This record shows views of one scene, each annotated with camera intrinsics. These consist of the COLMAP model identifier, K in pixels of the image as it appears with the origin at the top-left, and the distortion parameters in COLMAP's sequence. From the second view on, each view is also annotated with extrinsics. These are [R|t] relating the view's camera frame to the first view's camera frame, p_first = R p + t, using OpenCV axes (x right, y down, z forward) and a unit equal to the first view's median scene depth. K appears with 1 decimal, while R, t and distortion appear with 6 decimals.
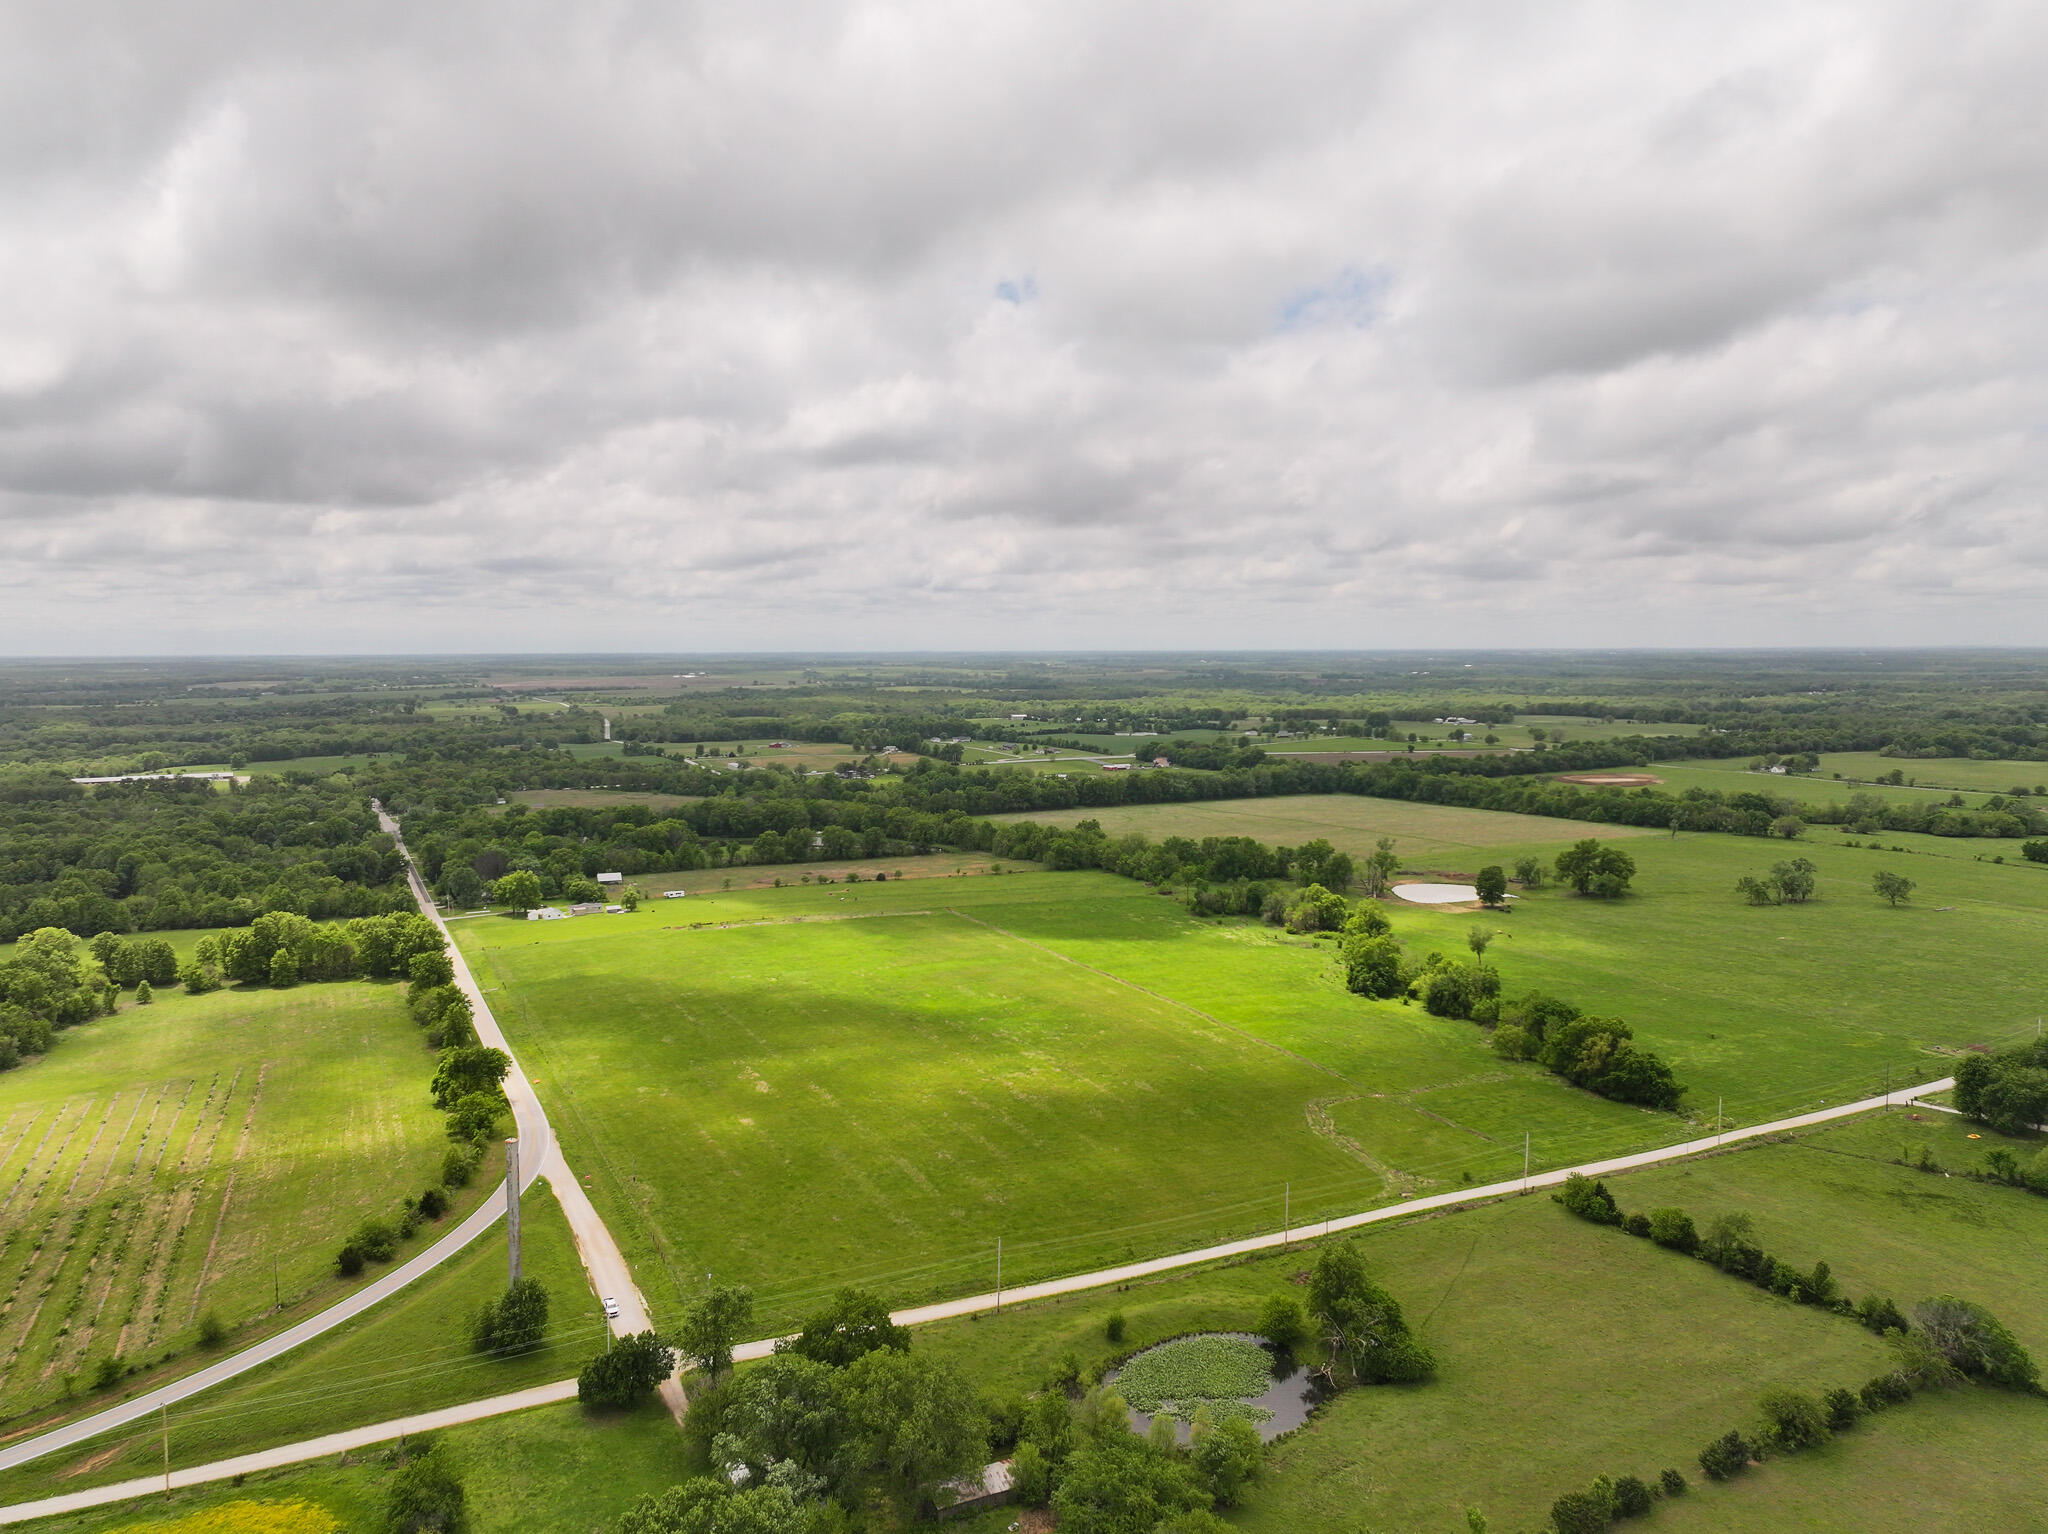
lens RADIAL K [[1439.3, 0, 1031.6], [0, 1439.3, 765.9], [0, 0, 1]] dist [-0.001792, 0.020920]
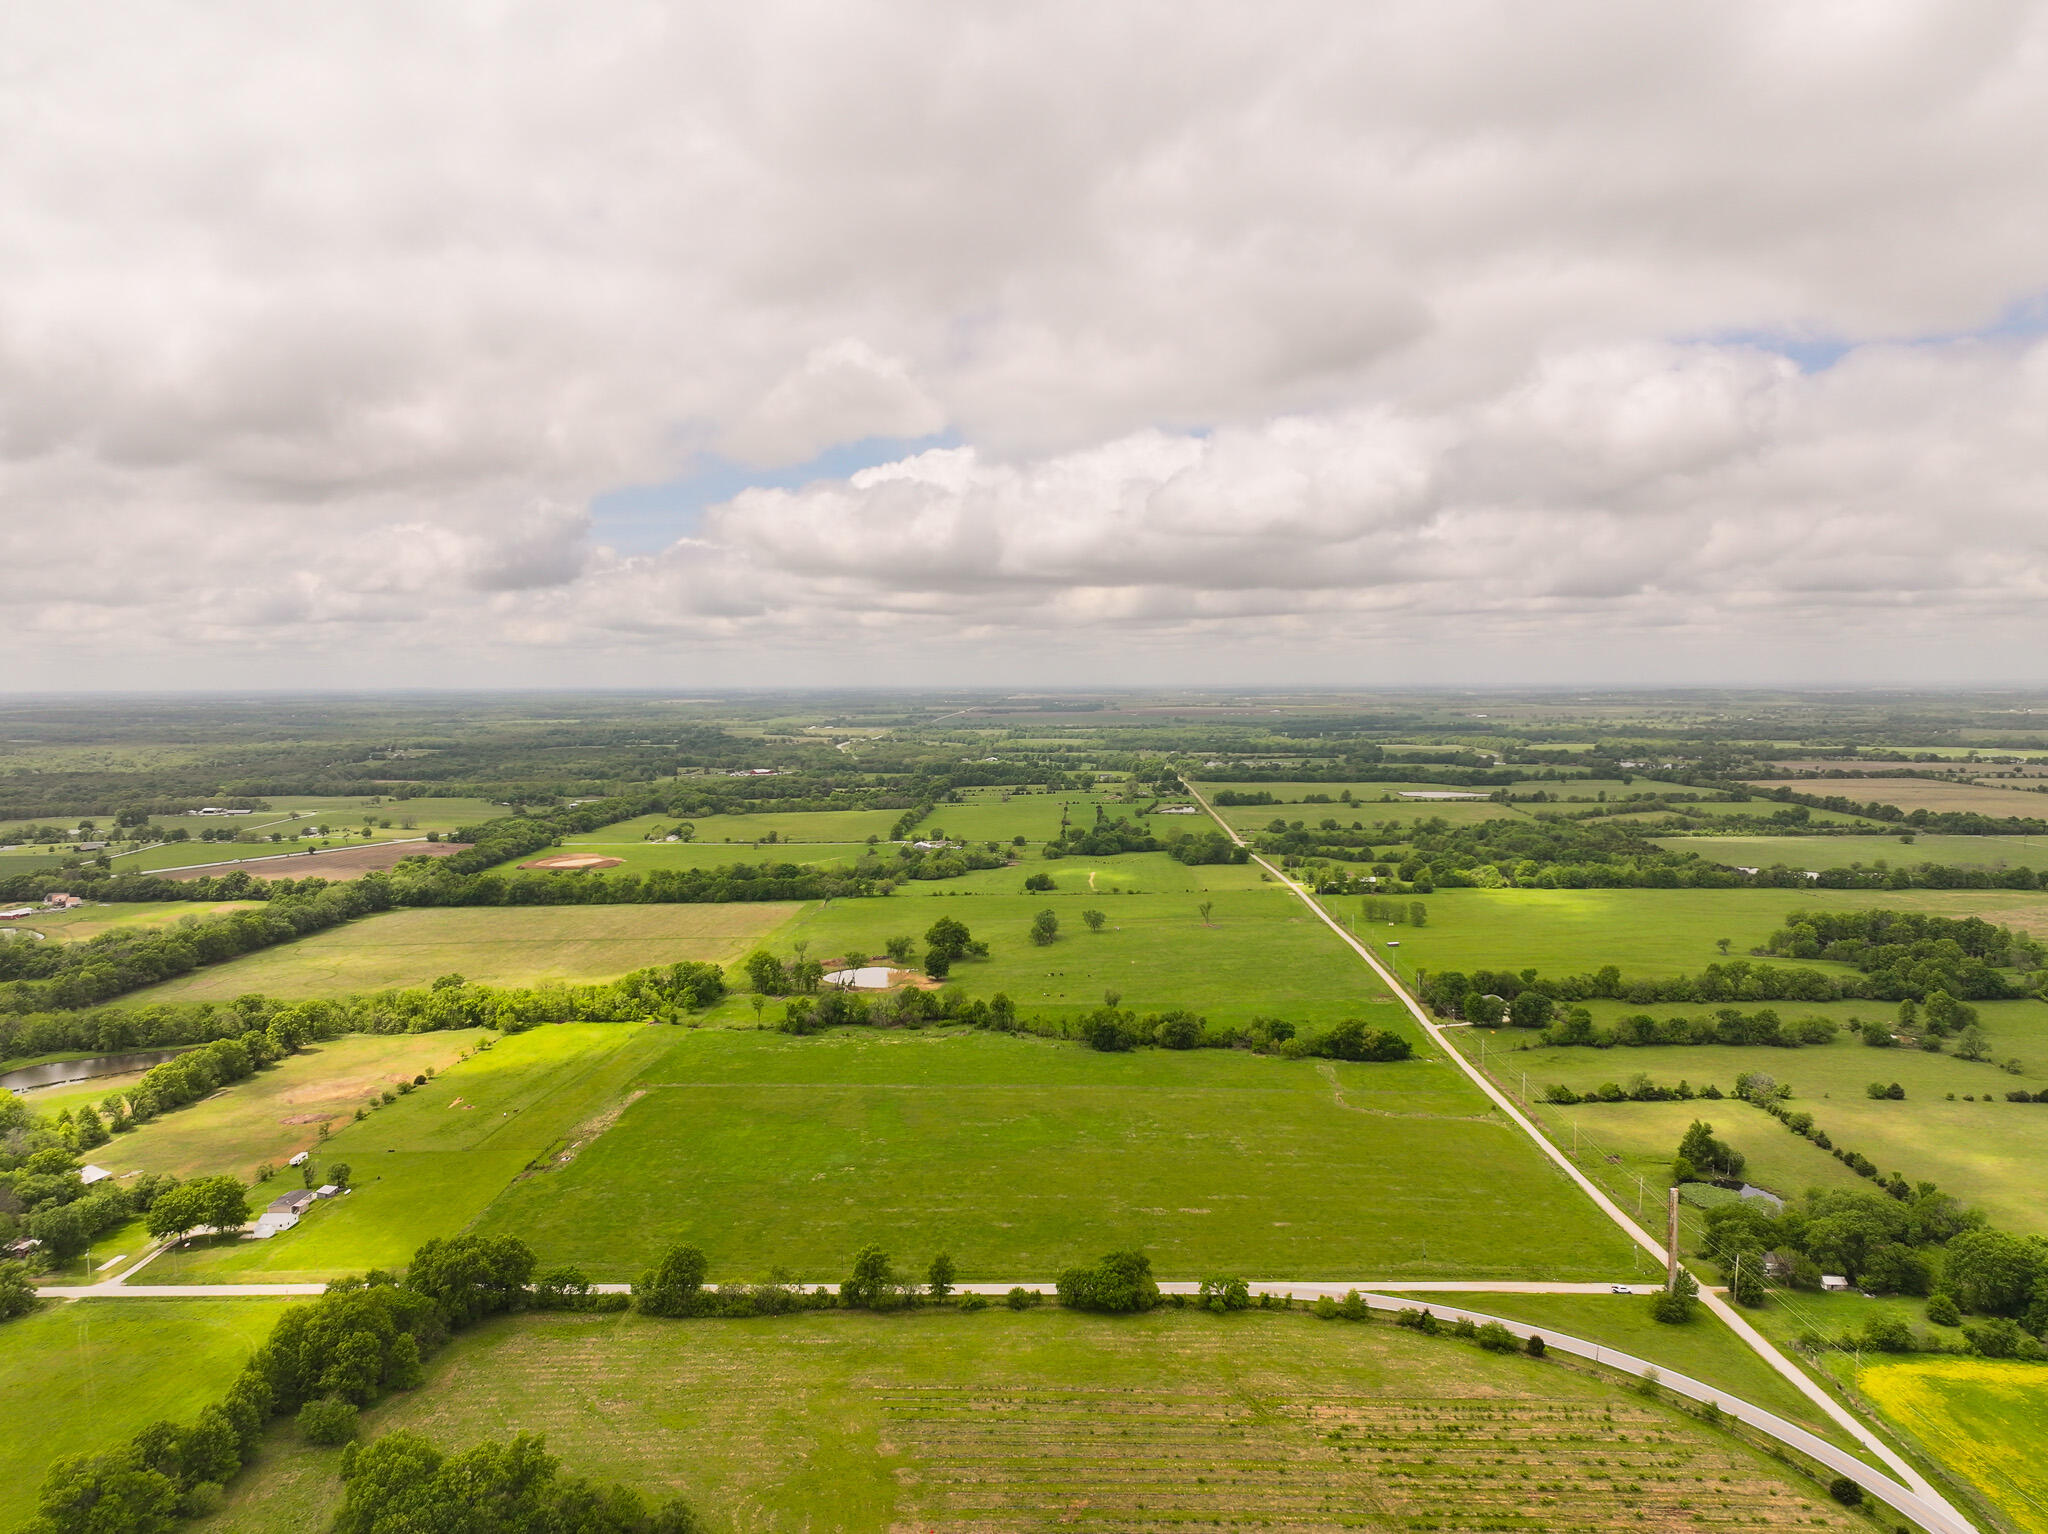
lens RADIAL K [[1439.3, 0, 1022.7], [0, 1439.3, 766.1], [0, 0, 1]] dist [-0.001792, 0.020920]
pose [[0.492189, -0.052770, 0.868887, -1.558010], [0.077349, 0.996864, 0.016727, -0.225286], [-0.867045, 0.058974, 0.494727, 0.583604]]
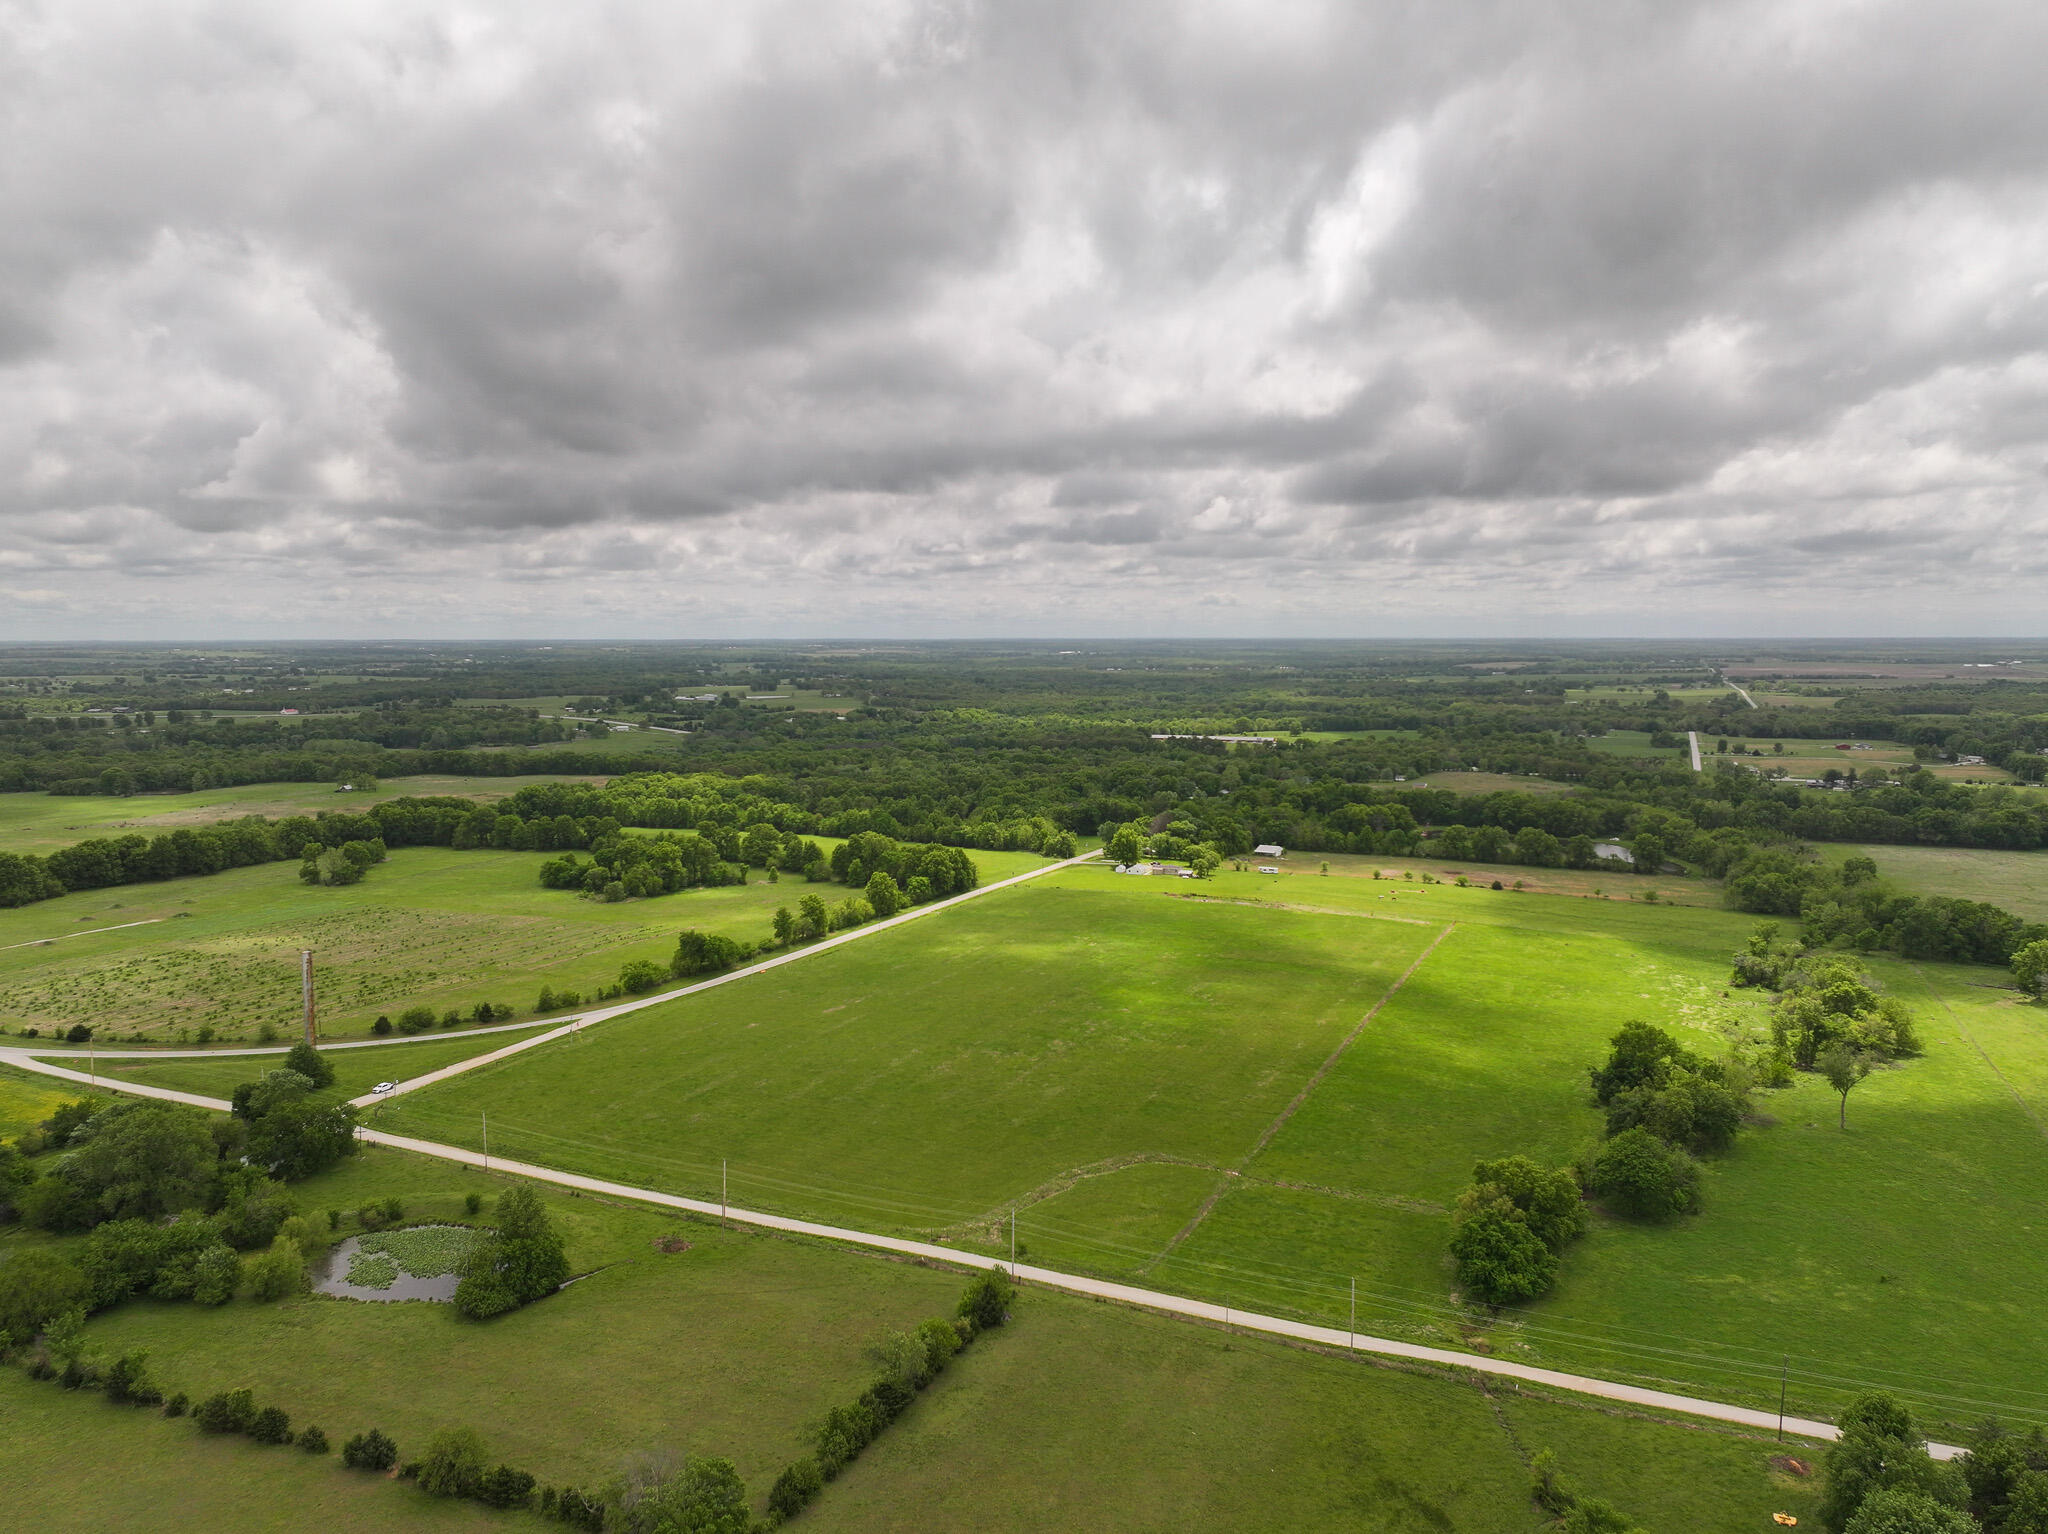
lens RADIAL K [[1439.3, 0, 1022.2], [0, 1439.3, 756.2], [0, 0, 1]] dist [-0.001792, 0.020920]
pose [[0.633989, 0.071128, -0.770064, 0.935282], [-0.067431, 0.997053, 0.036579, -0.039951], [0.770397, 0.028735, 0.636917, 0.439120]]
